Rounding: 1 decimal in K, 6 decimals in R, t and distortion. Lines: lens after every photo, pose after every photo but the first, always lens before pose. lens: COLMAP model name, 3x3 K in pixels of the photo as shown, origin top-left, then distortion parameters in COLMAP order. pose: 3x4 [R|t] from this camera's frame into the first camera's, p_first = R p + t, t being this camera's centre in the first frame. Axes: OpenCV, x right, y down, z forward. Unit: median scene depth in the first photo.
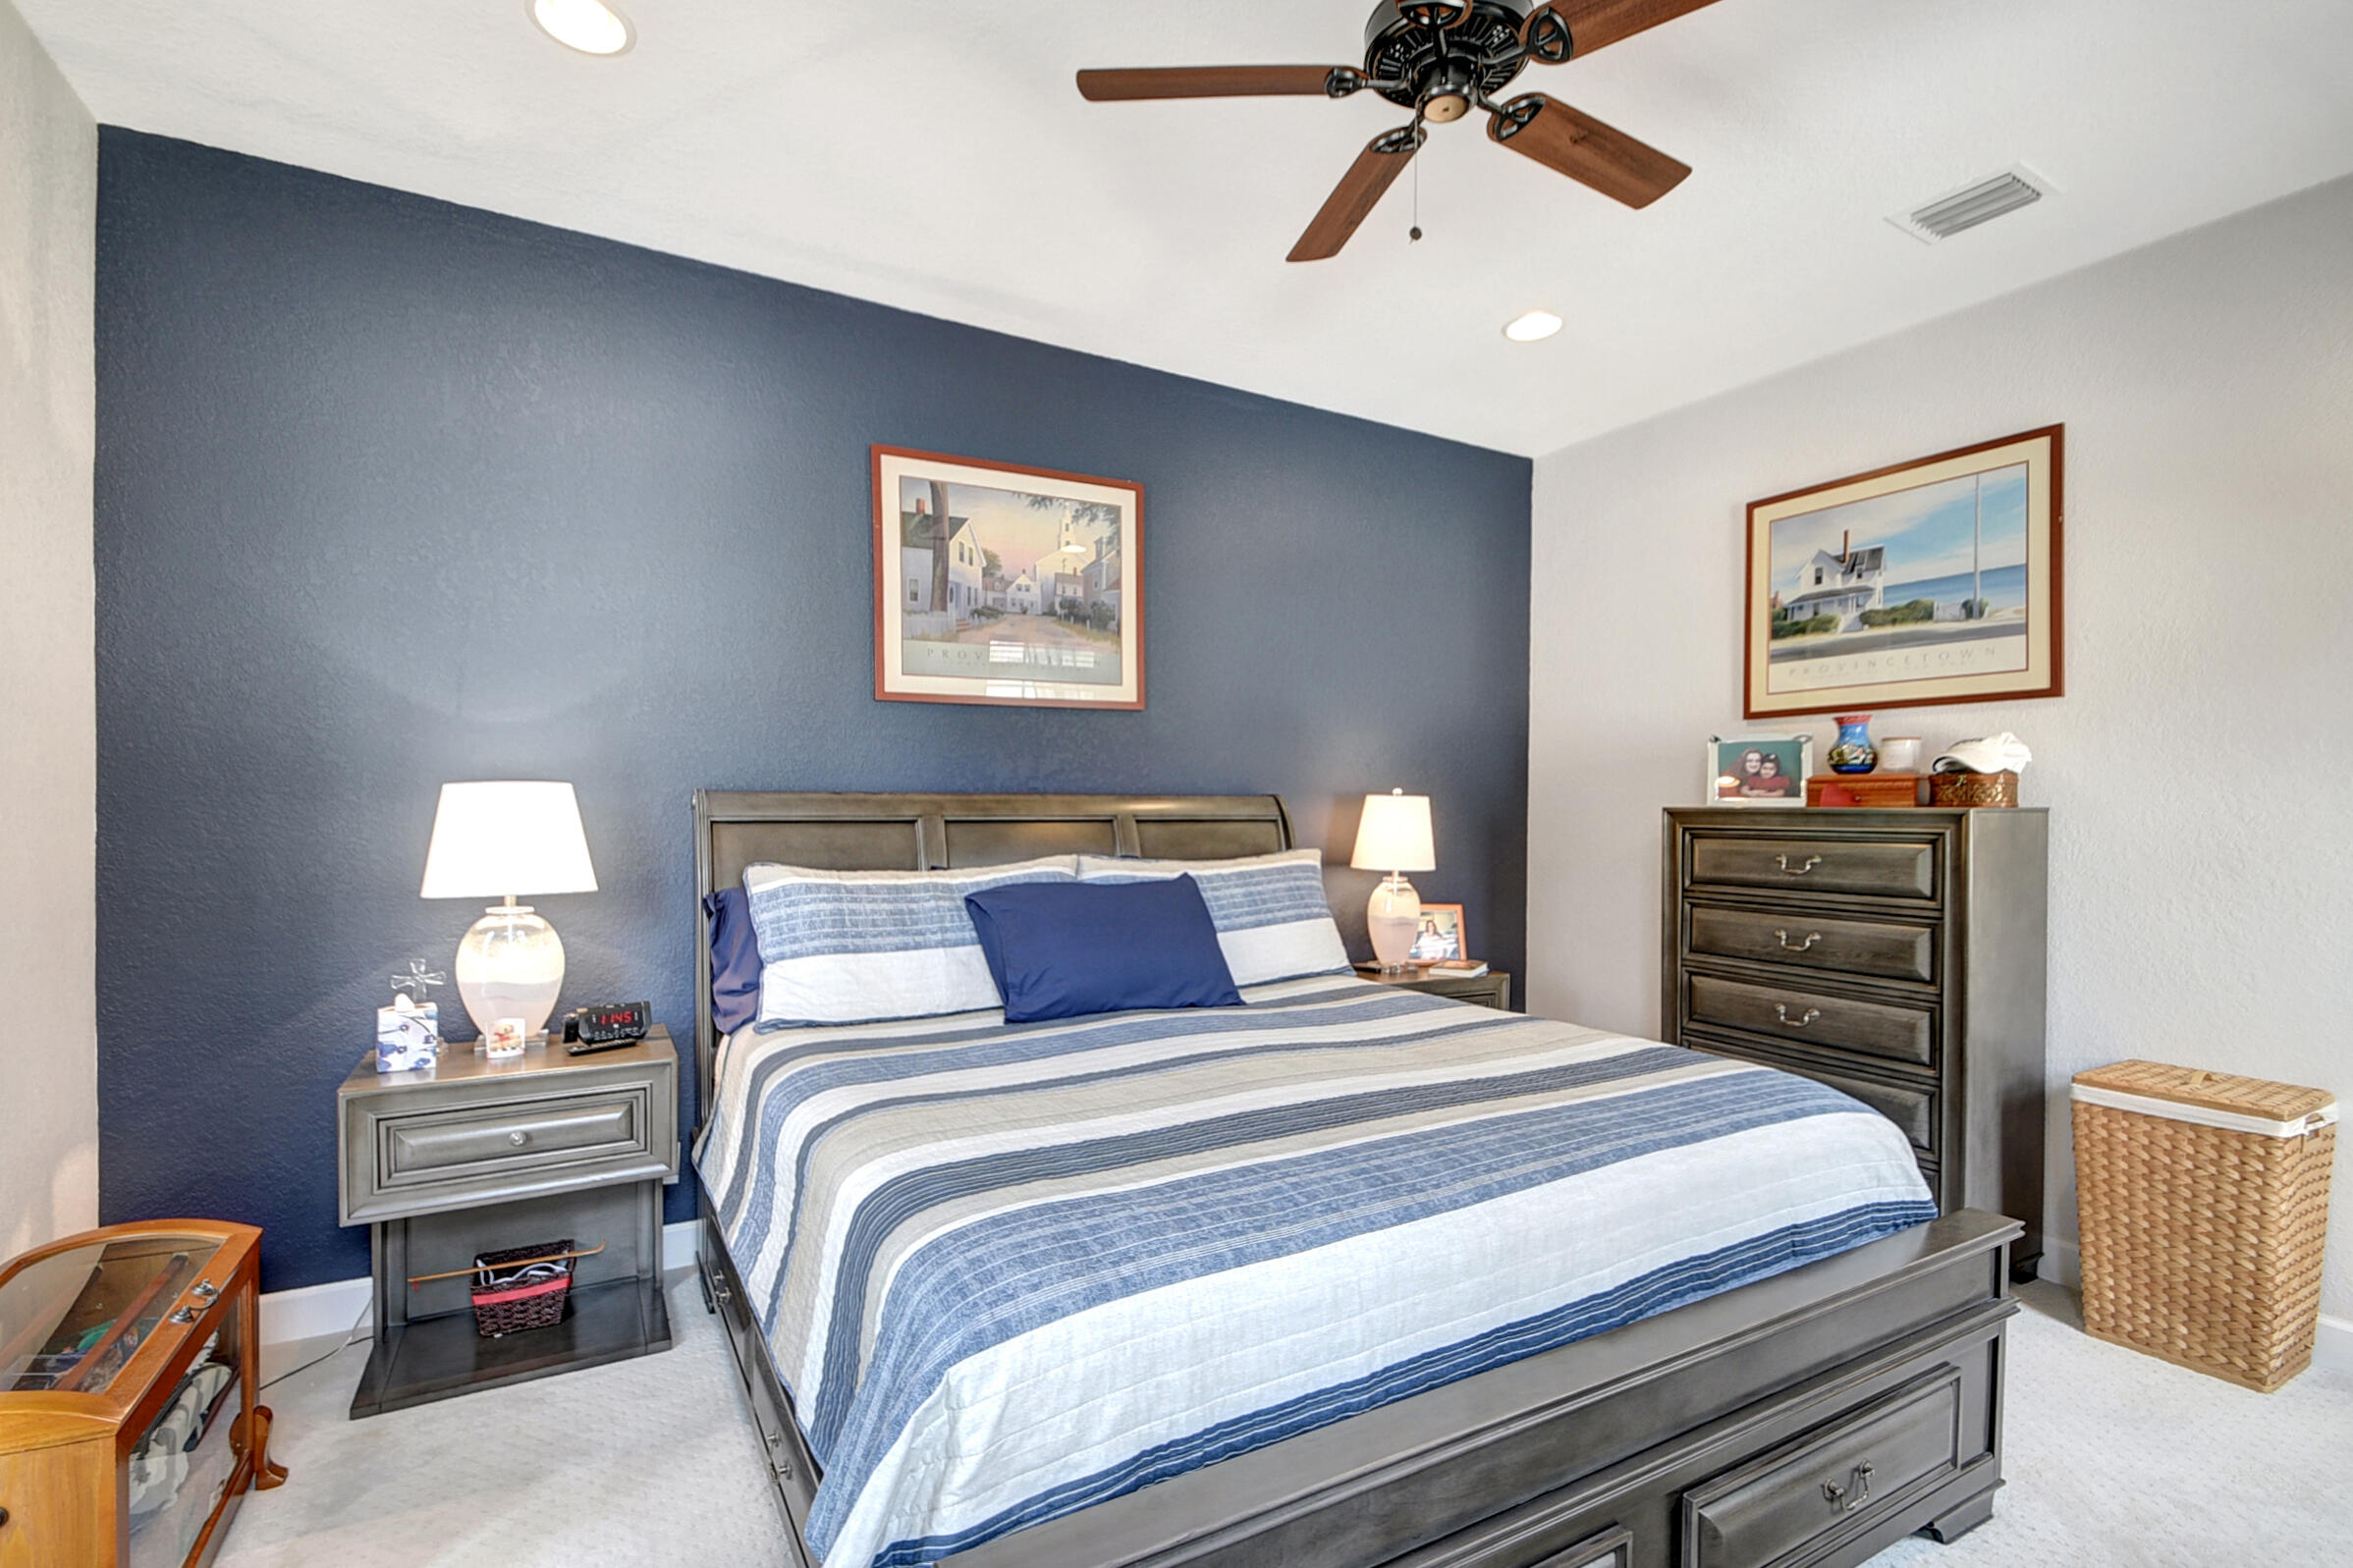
lens RADIAL K [[1059.5, 0, 1139.7], [0, 1059.5, 823.5], [0, 0, 1]] dist [0.011462, -0.005499]
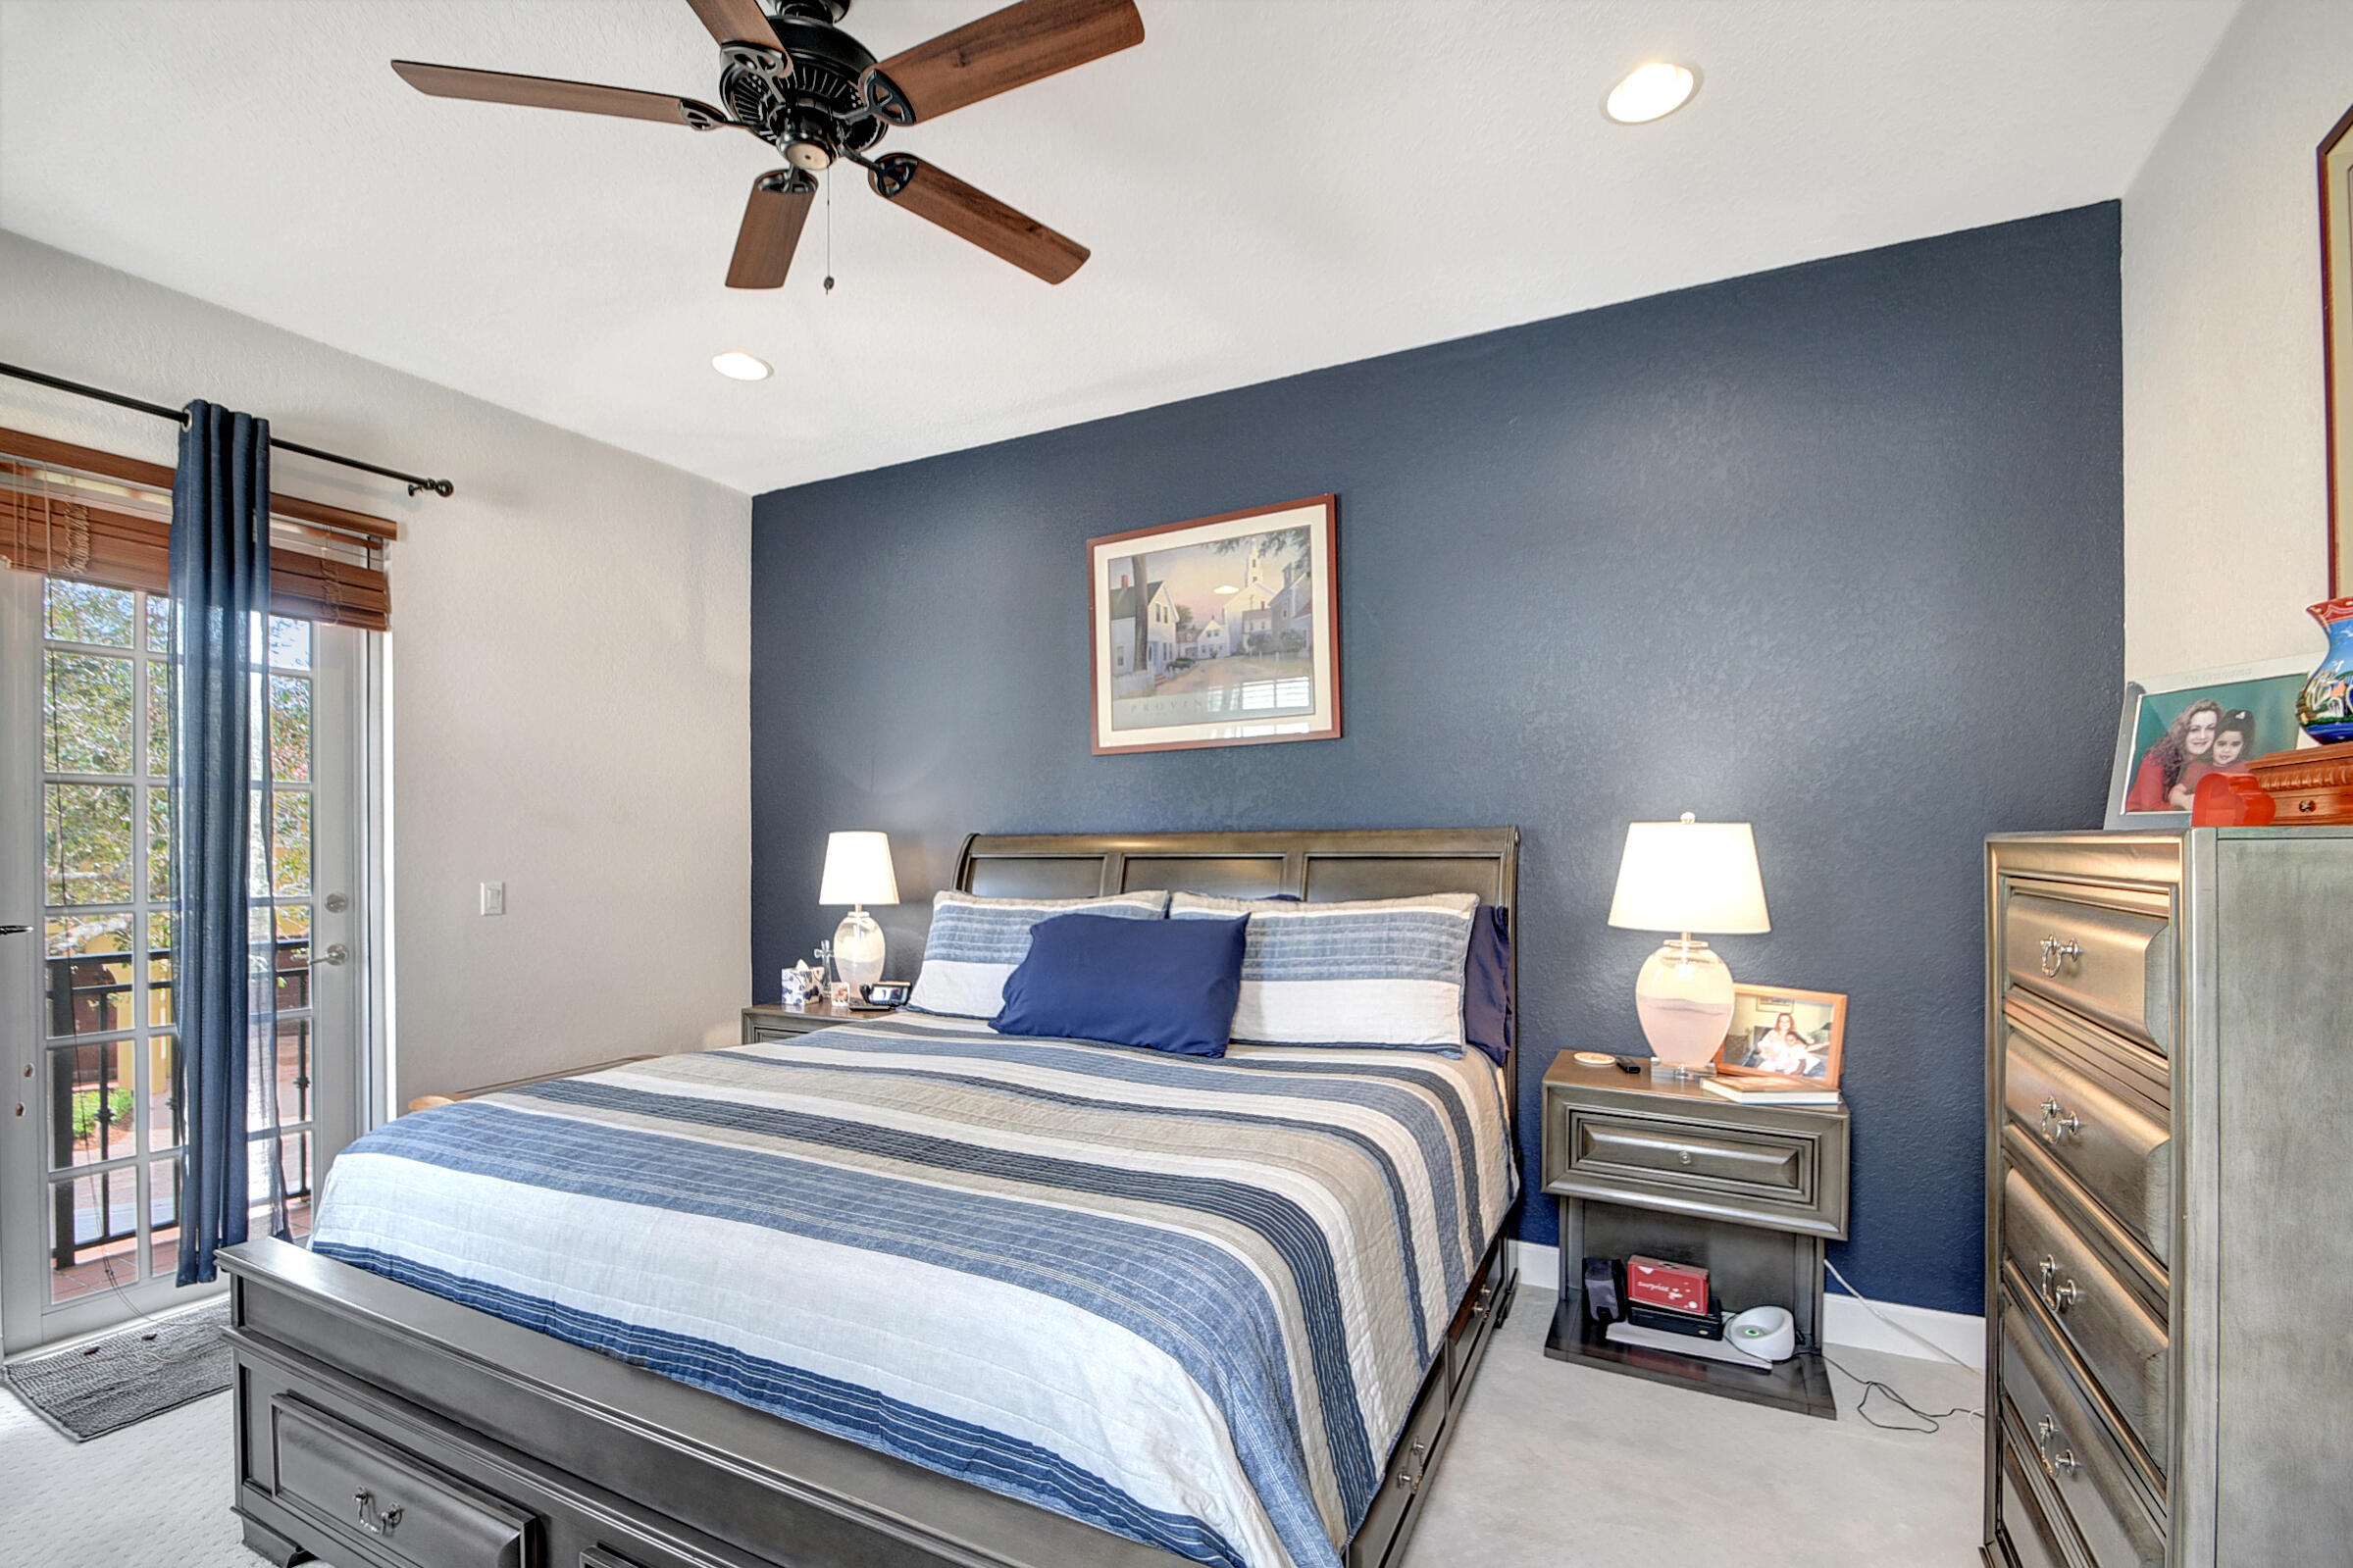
lens RADIAL K [[1059.5, 0, 1213.8], [0, 1059.5, 854.9], [0, 0, 1]] dist [0.011462, -0.005499]
pose [[0.562045, 0.000062, -0.827106, 0.773302], [-0.004894, 0.999983, -0.003251, -0.002206], [0.827092, 0.005875, 0.562036, 0.433439]]
